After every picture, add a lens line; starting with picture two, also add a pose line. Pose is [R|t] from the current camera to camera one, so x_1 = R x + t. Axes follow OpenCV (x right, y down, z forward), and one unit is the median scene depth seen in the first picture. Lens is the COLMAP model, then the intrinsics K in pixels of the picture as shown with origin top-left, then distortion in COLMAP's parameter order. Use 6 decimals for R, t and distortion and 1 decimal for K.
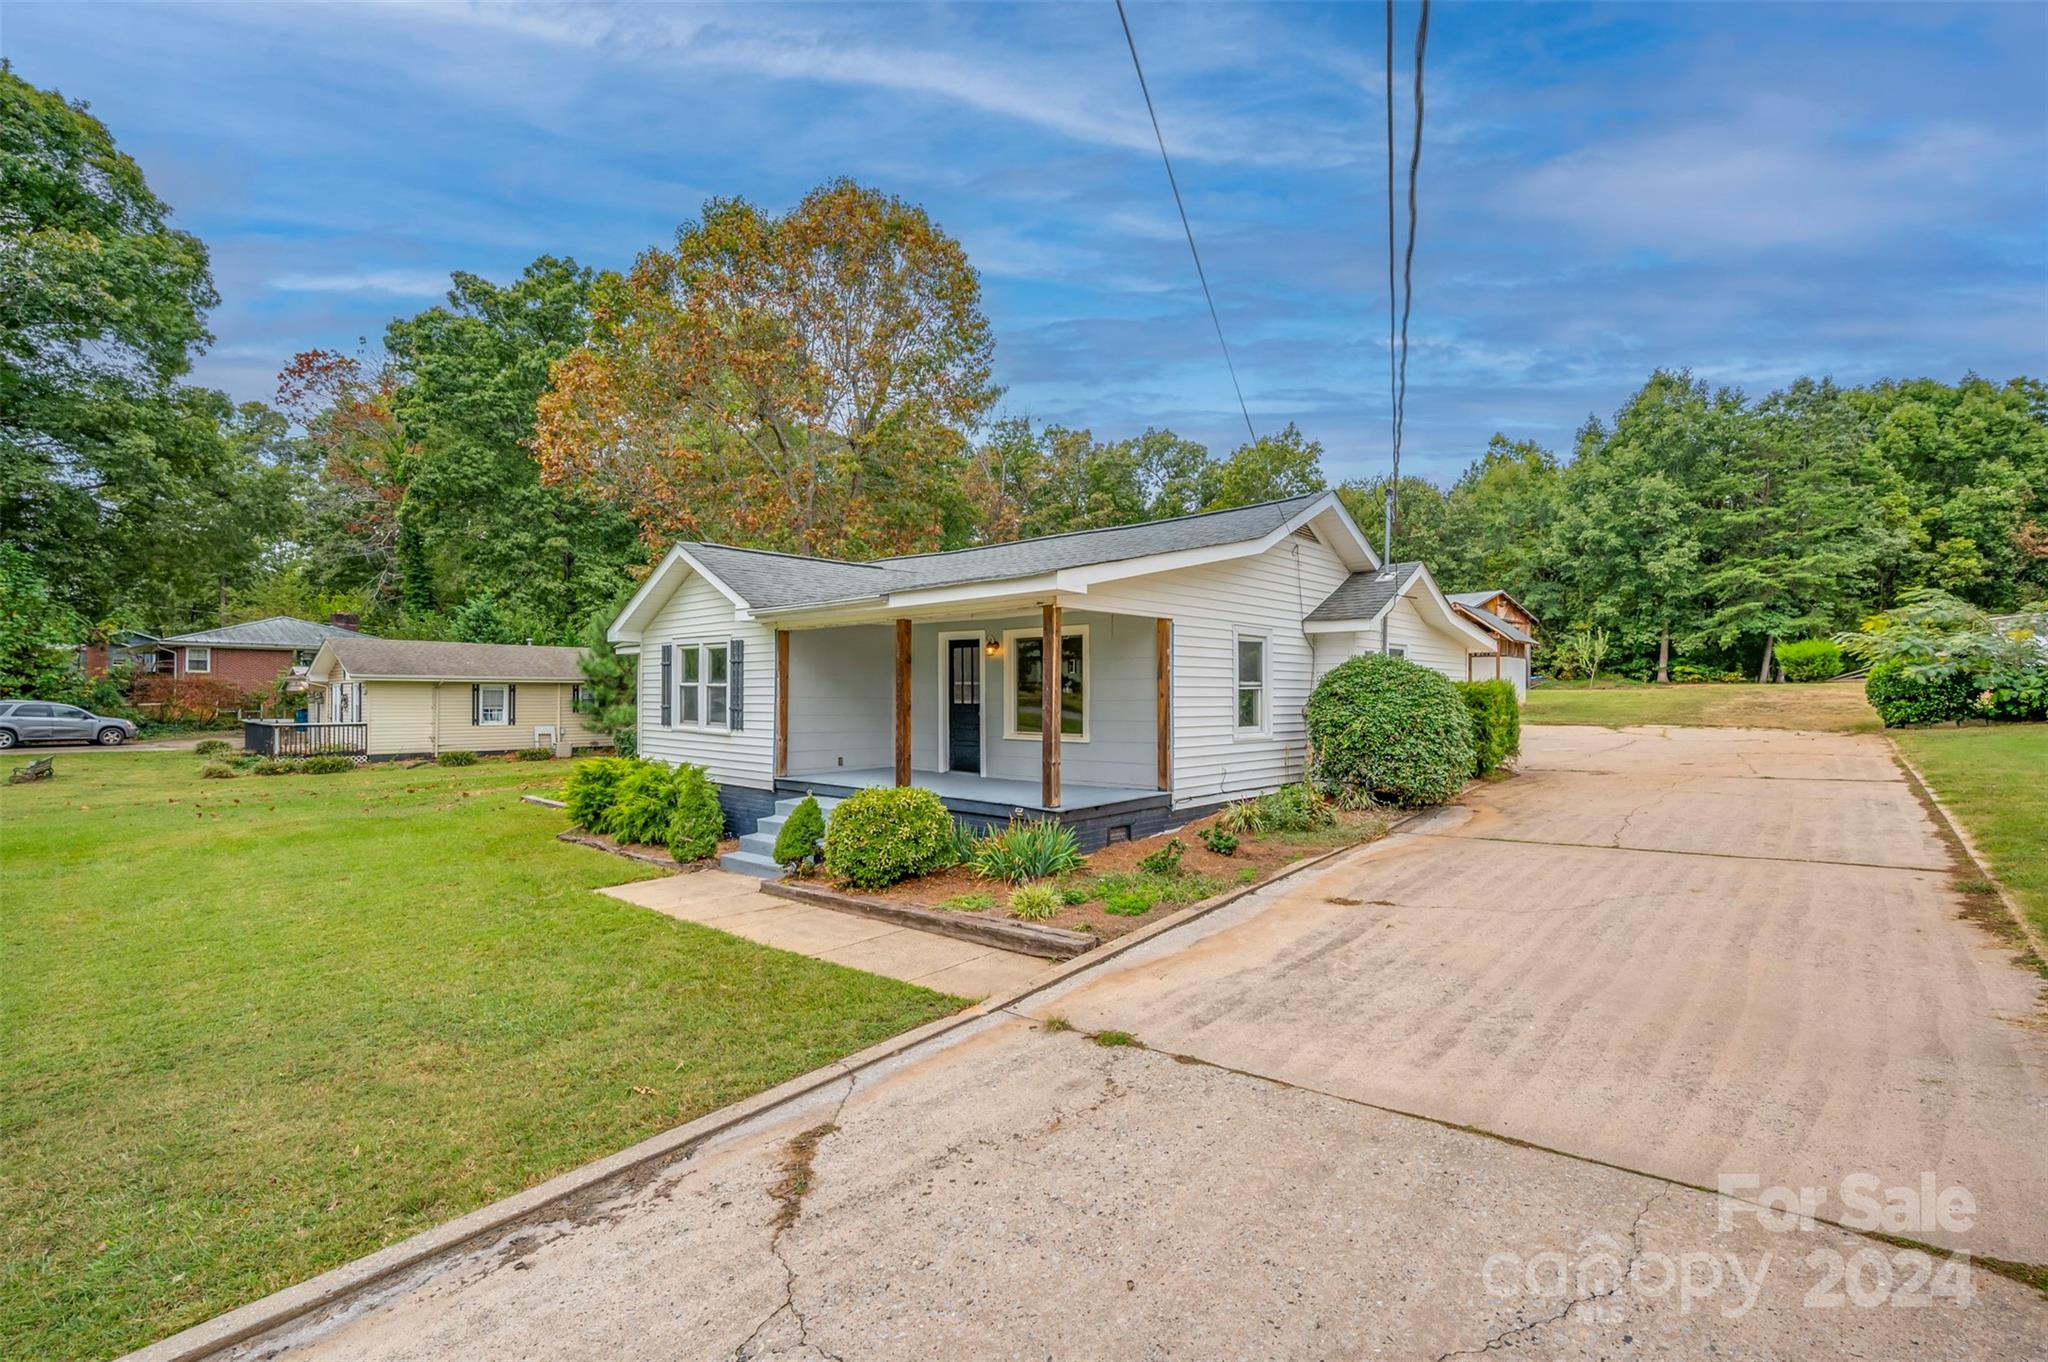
lens RADIAL K [[851.0, 0, 1056.3], [0, 851.0, 673.8], [0, 0, 1]] dist [0.000644, -0.000424]
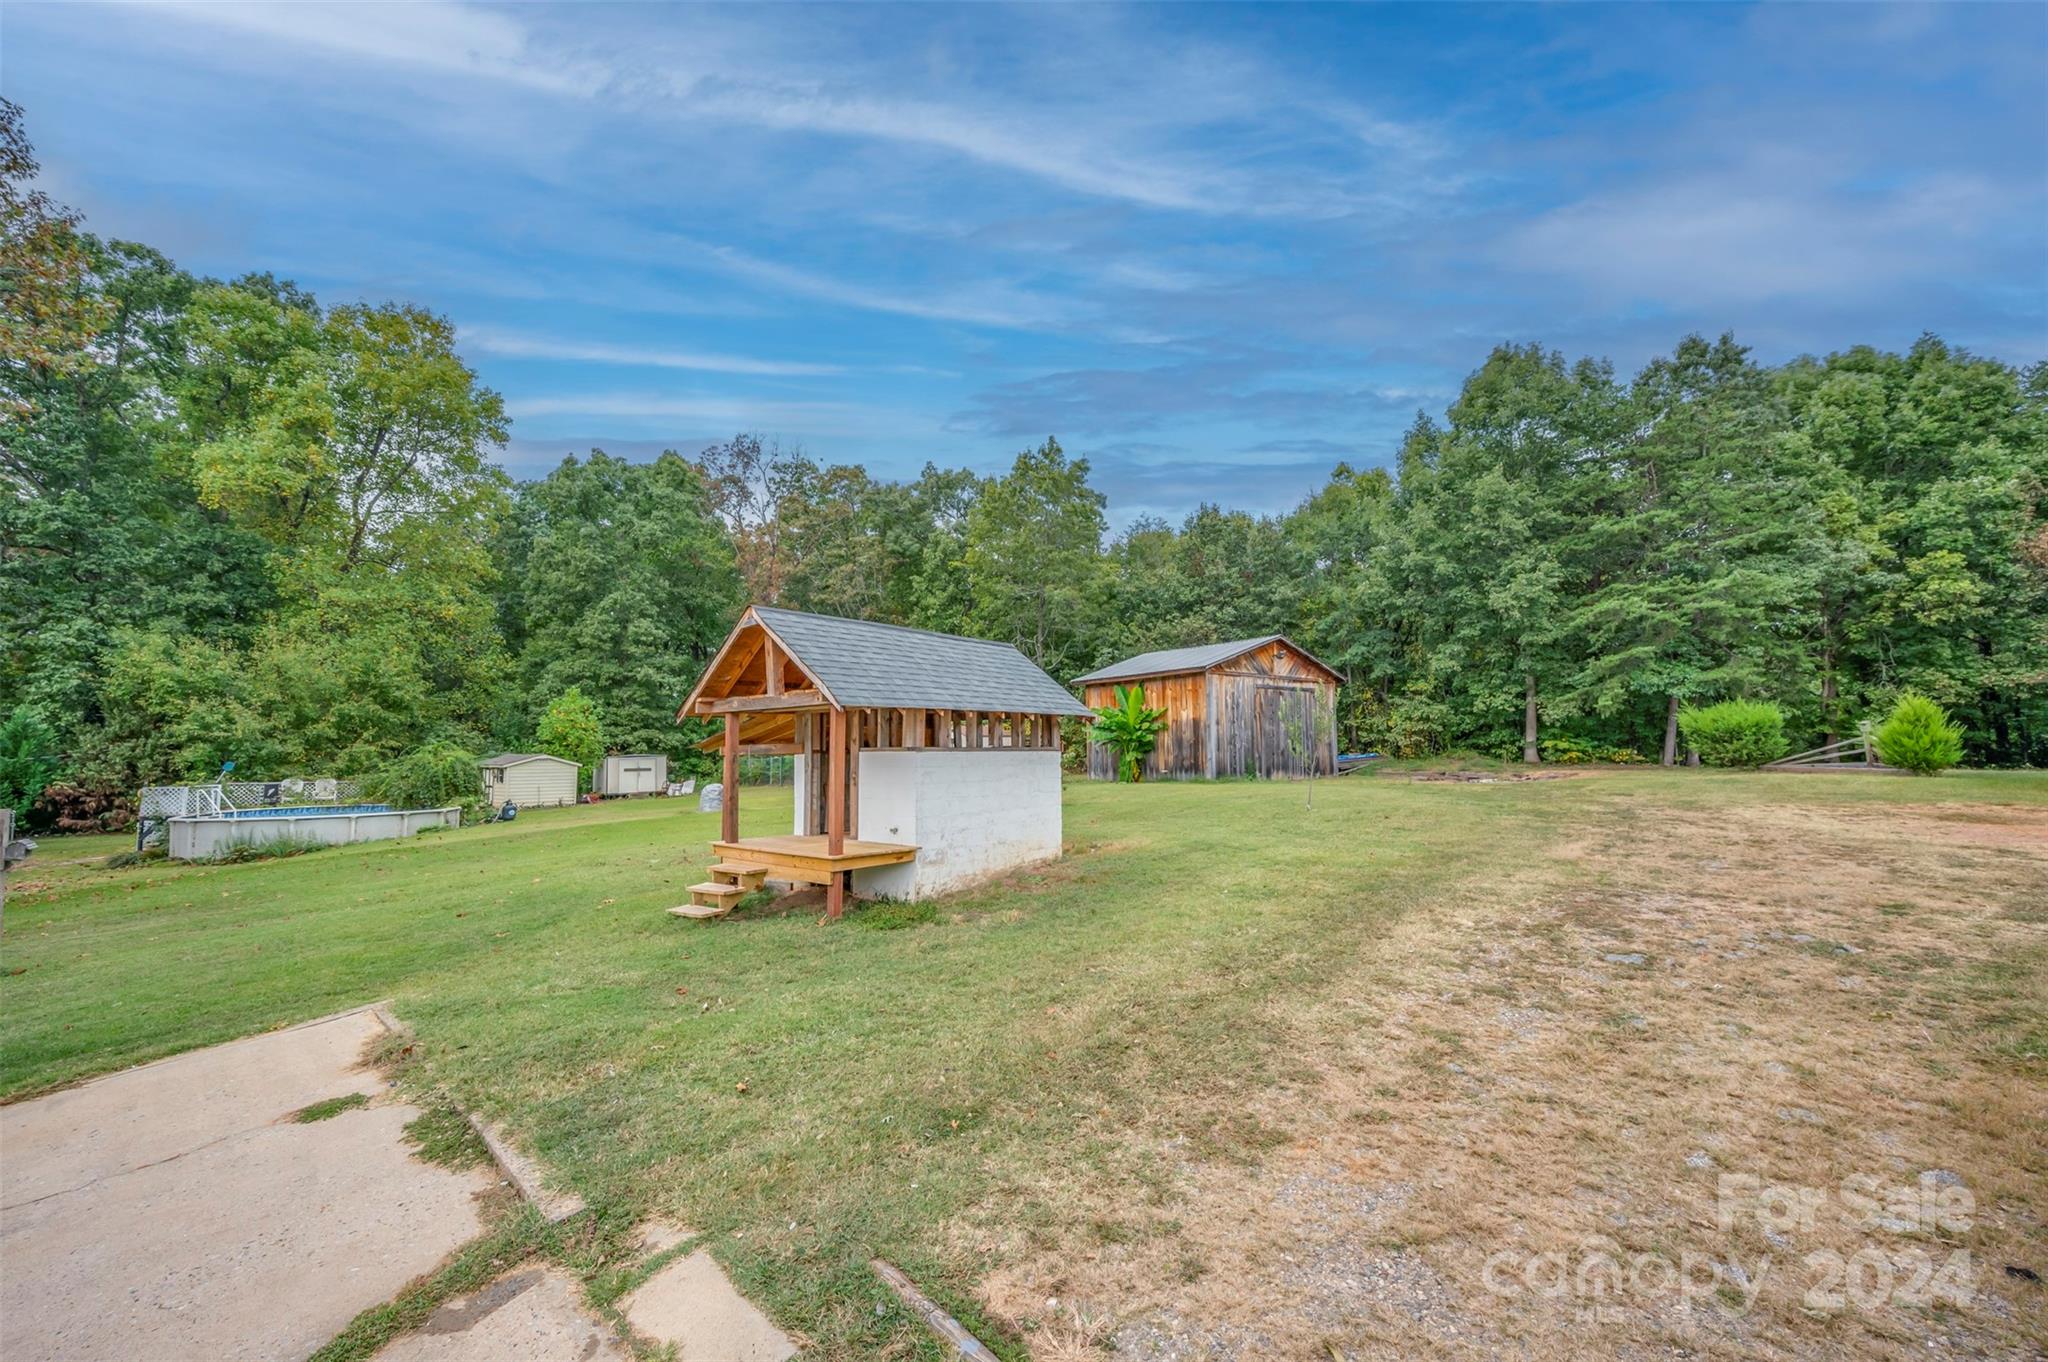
lens RADIAL K [[796.4, 0, 1011.5], [0, 796.4, 676.9], [0, 0, 1]] dist [-0.001832, 0.001666]
pose [[0.999804, -0.012244, -0.015532, 0.310959], [0.010960, 0.996716, -0.080235, -0.014425], [0.016463, 0.080049, 0.996655, 0.345127]]
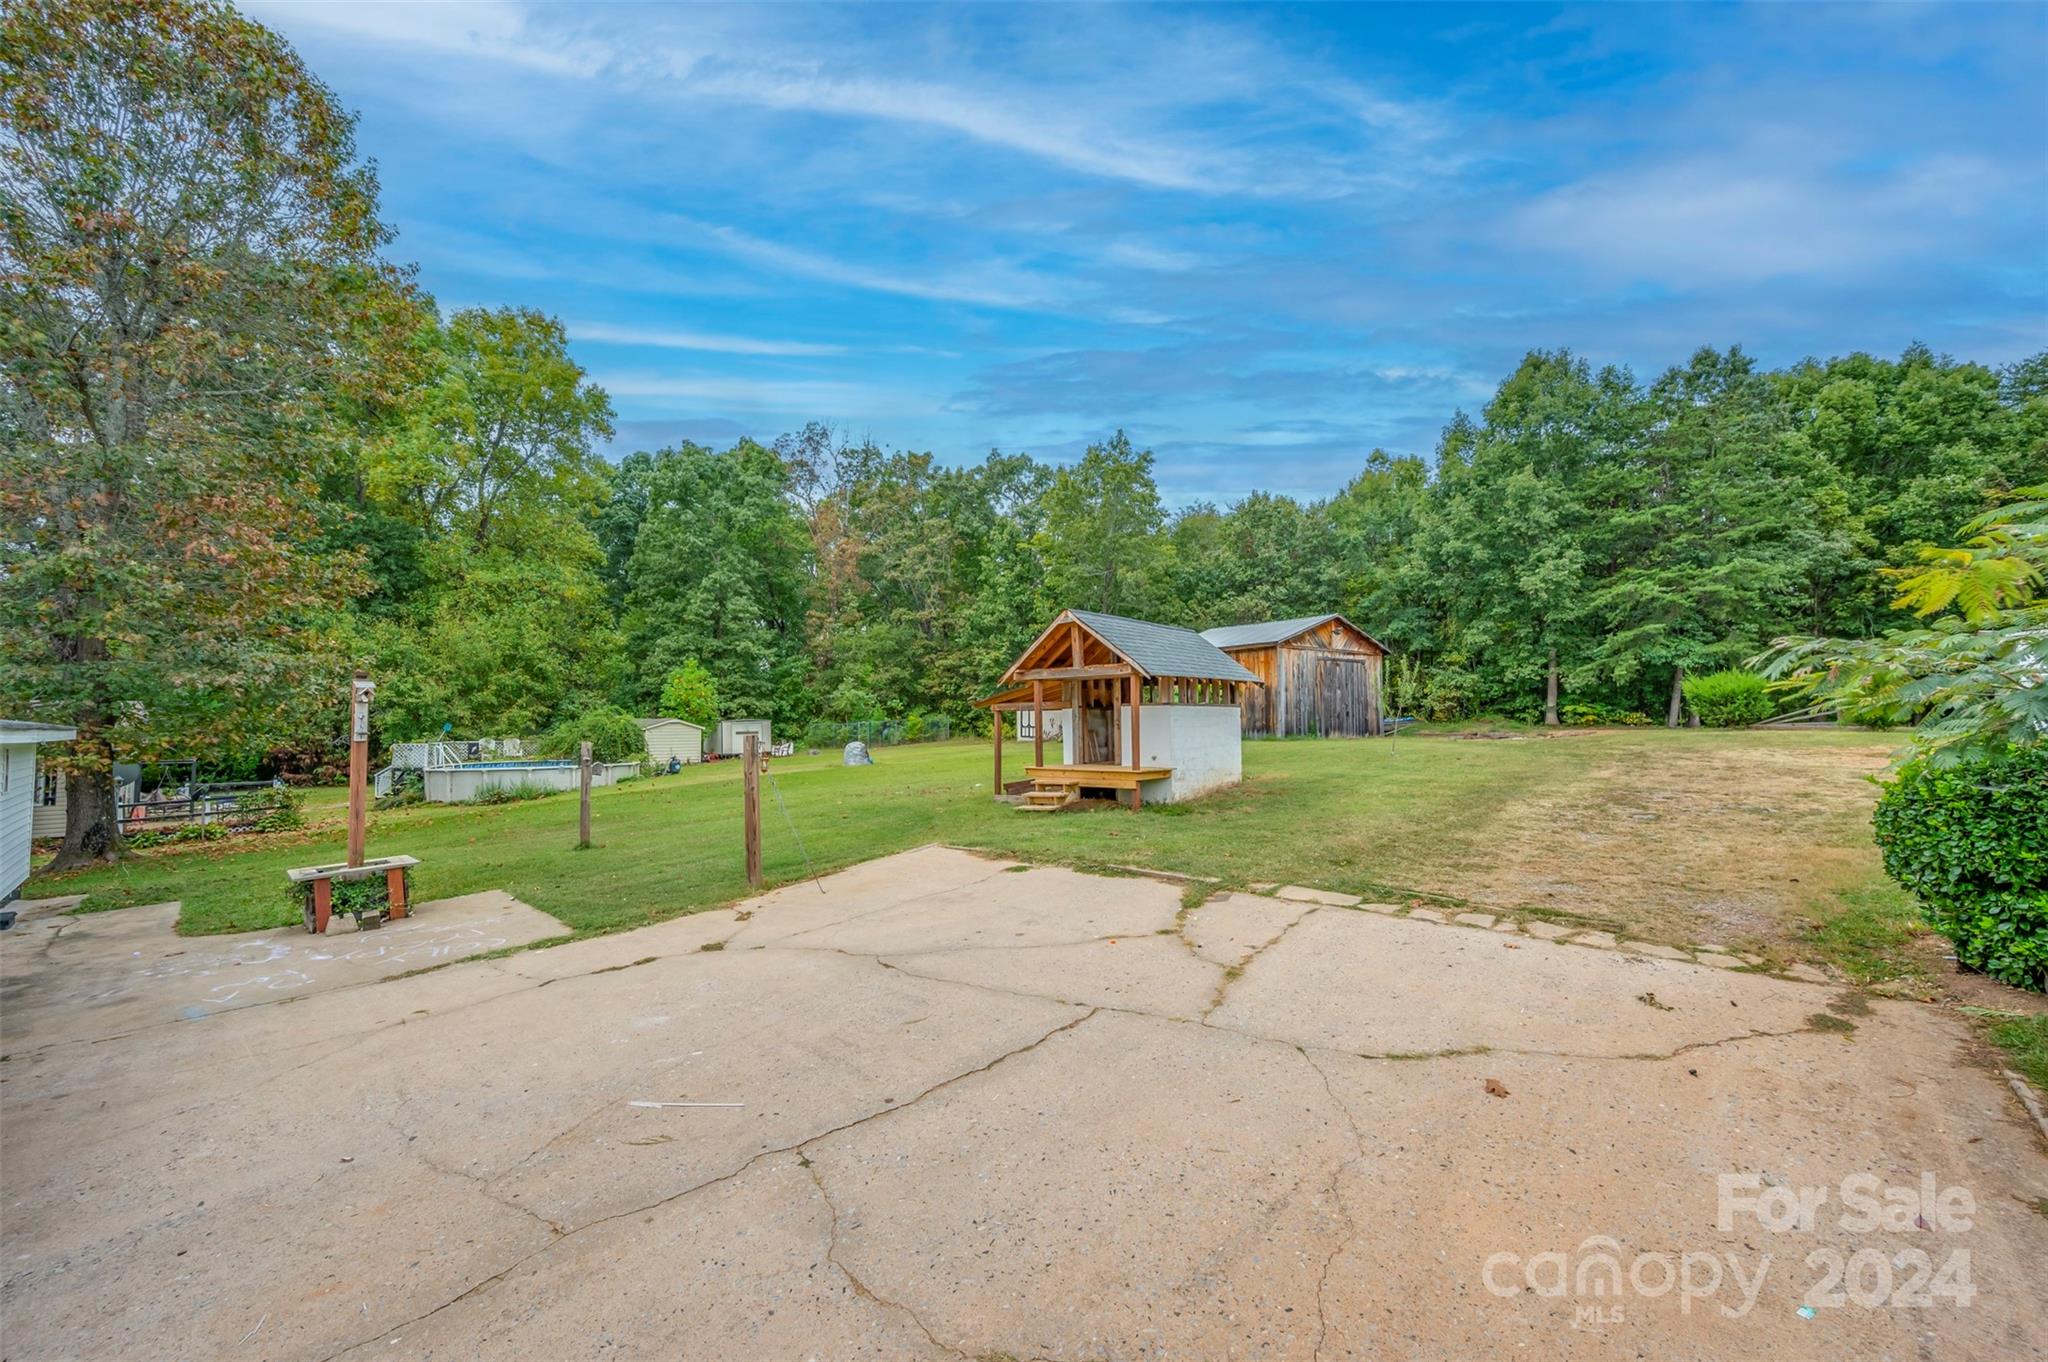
lens RADIAL K [[796.4, 0, 1014.3], [0, 796.4, 674.9], [0, 0, 1]] dist [-0.001832, 0.001666]
pose [[0.999738, -0.012420, -0.019222, 0.230305], [0.011540, 0.998910, -0.045225, -0.010563], [0.019763, 0.044991, 0.998792, 0.243298]]
